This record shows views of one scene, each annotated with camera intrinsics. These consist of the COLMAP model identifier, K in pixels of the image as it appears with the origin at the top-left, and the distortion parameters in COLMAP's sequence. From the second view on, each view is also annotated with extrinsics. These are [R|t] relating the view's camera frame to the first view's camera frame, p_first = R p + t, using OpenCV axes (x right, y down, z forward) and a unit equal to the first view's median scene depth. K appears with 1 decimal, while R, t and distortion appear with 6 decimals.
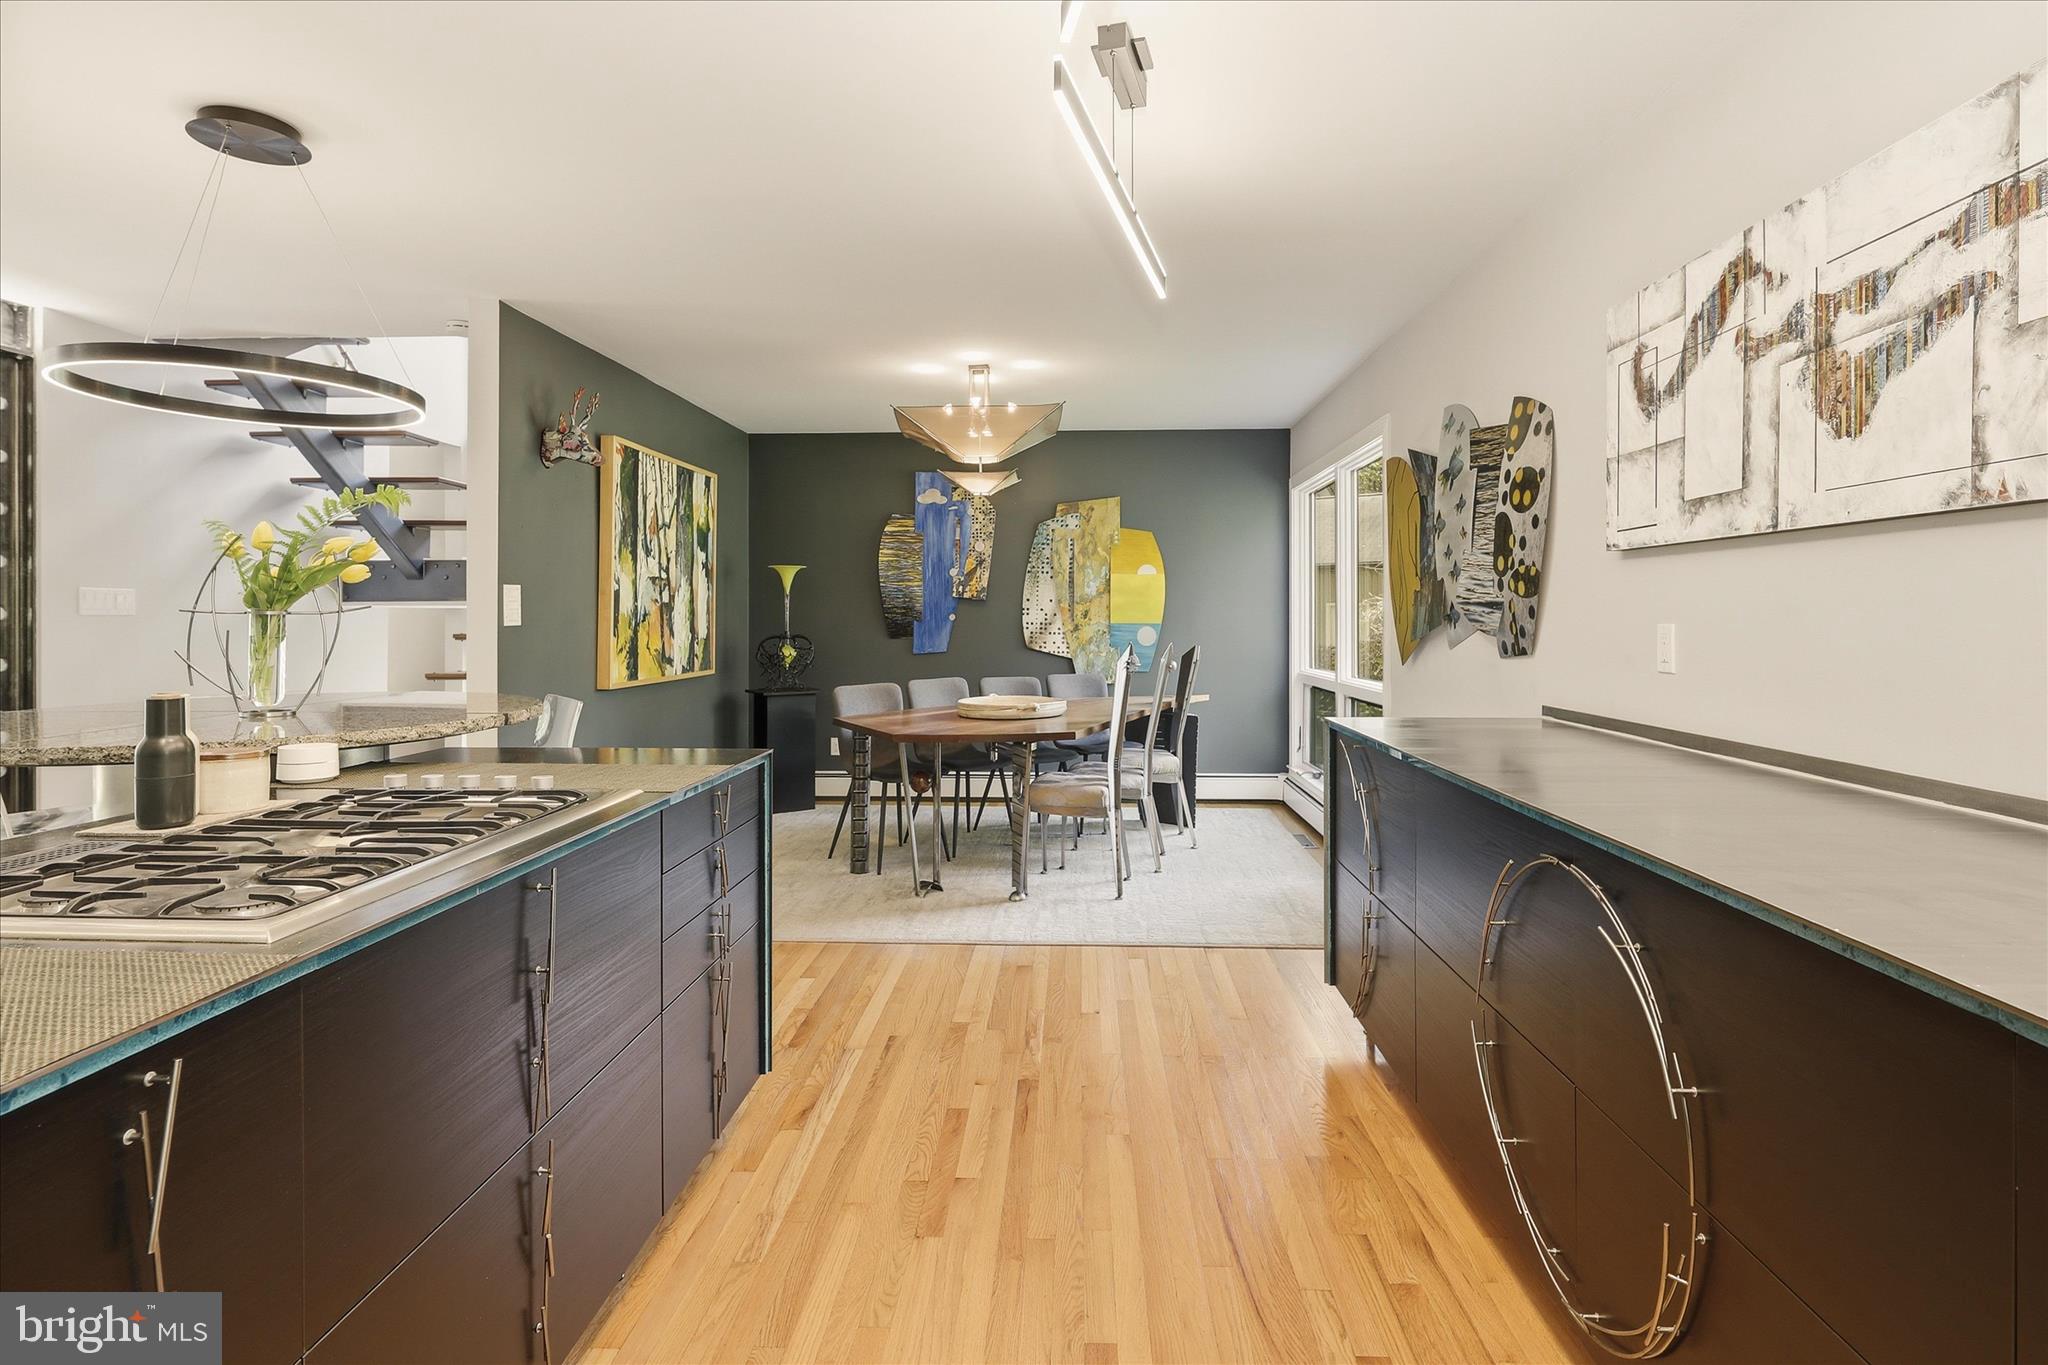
lens RADIAL K [[1026.2, 0, 1024.0], [0, 1026.2, 624.0], [0, 0, 1]] dist [0.001828, -0.000256]
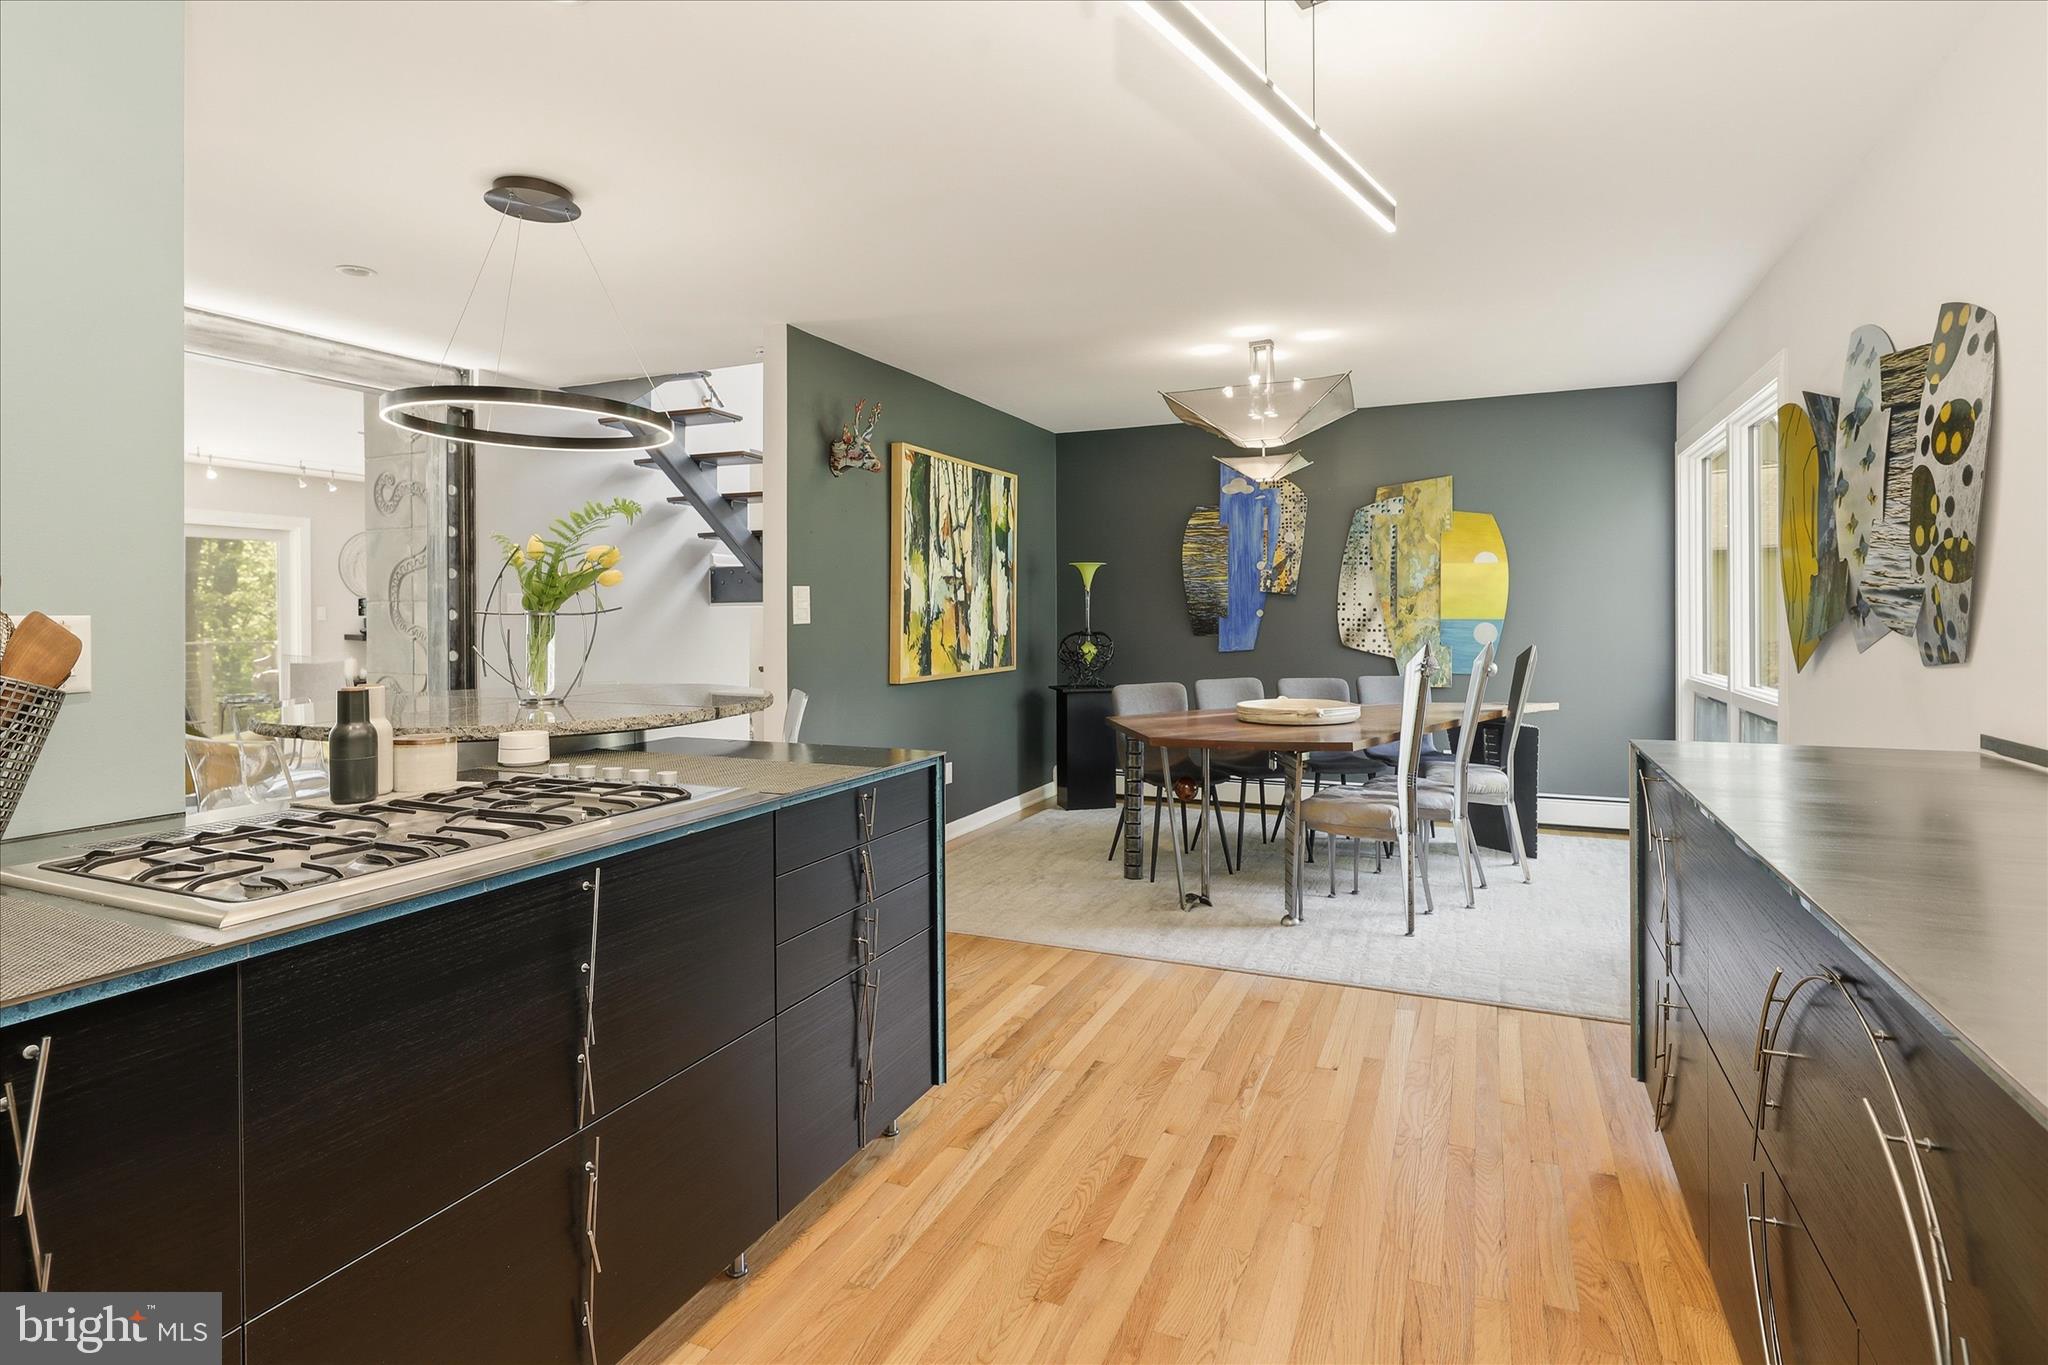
lens RADIAL K [[1021.4, 0, 1023.1], [0, 1021.4, 622.5], [0, 0, 1]] dist [0.002789, -0.000448]
pose [[0.933657, -0.002397, -0.358160, 0.086052], [0.003302, 0.999993, 0.001914, -0.000873], [0.358153, -0.002970, 0.933658, 0.063325]]
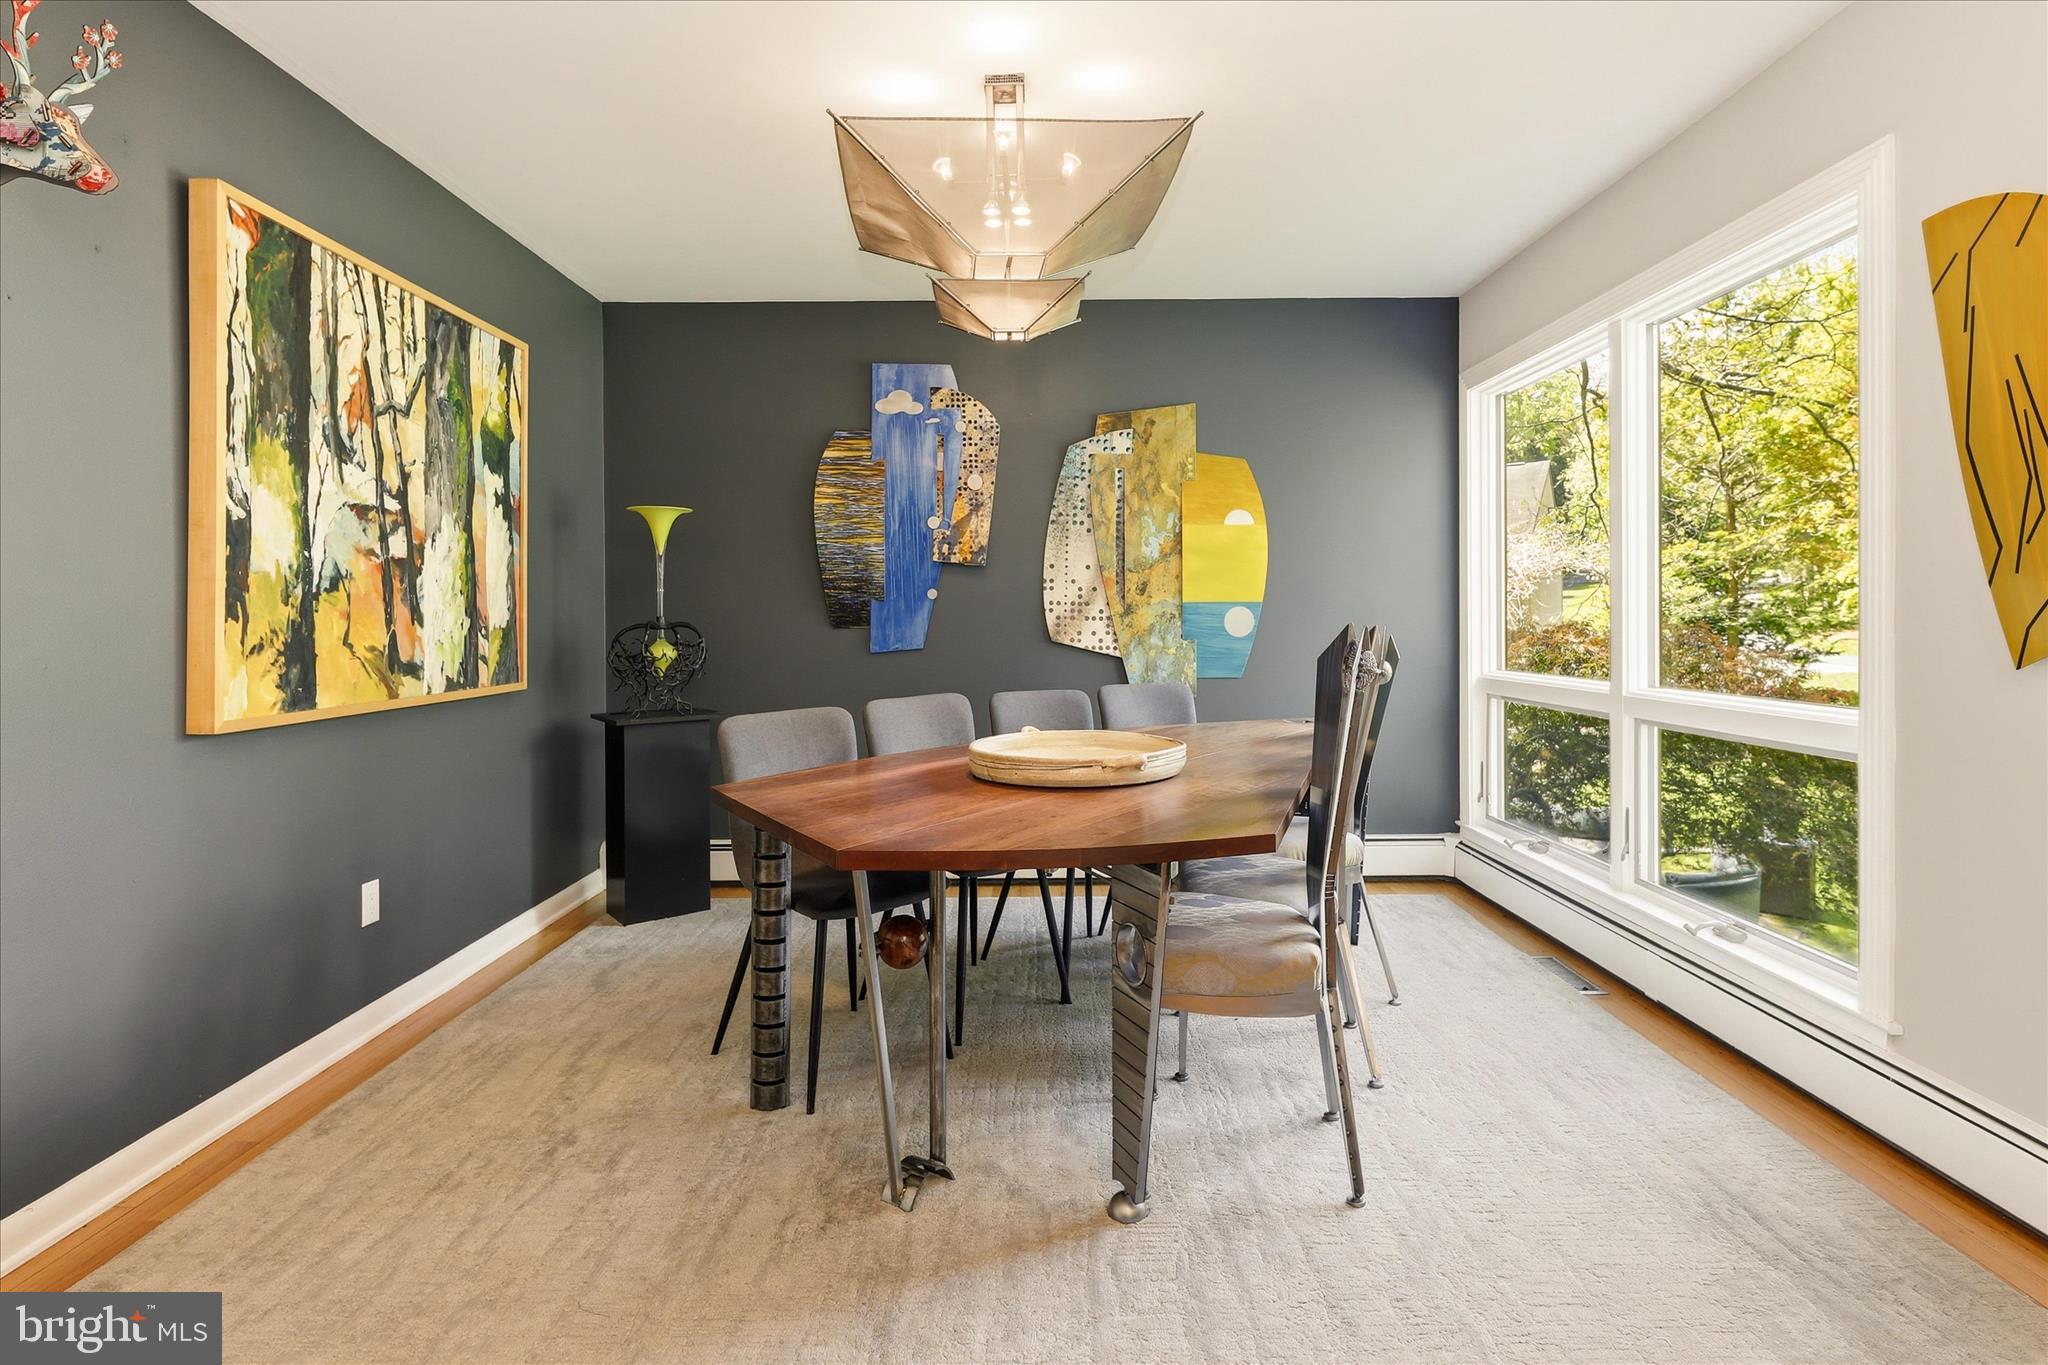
lens RADIAL K [[1026.2, 0, 1024.0], [0, 1026.2, 624.0], [0, 0, 1]] dist [0.001828, -0.000256]
pose [[0.998679, -0.006594, 0.050961, -0.062670], [0.006532, 0.999978, 0.001394, 0.015469], [-0.050969, -0.001060, 0.998700, 0.500643]]
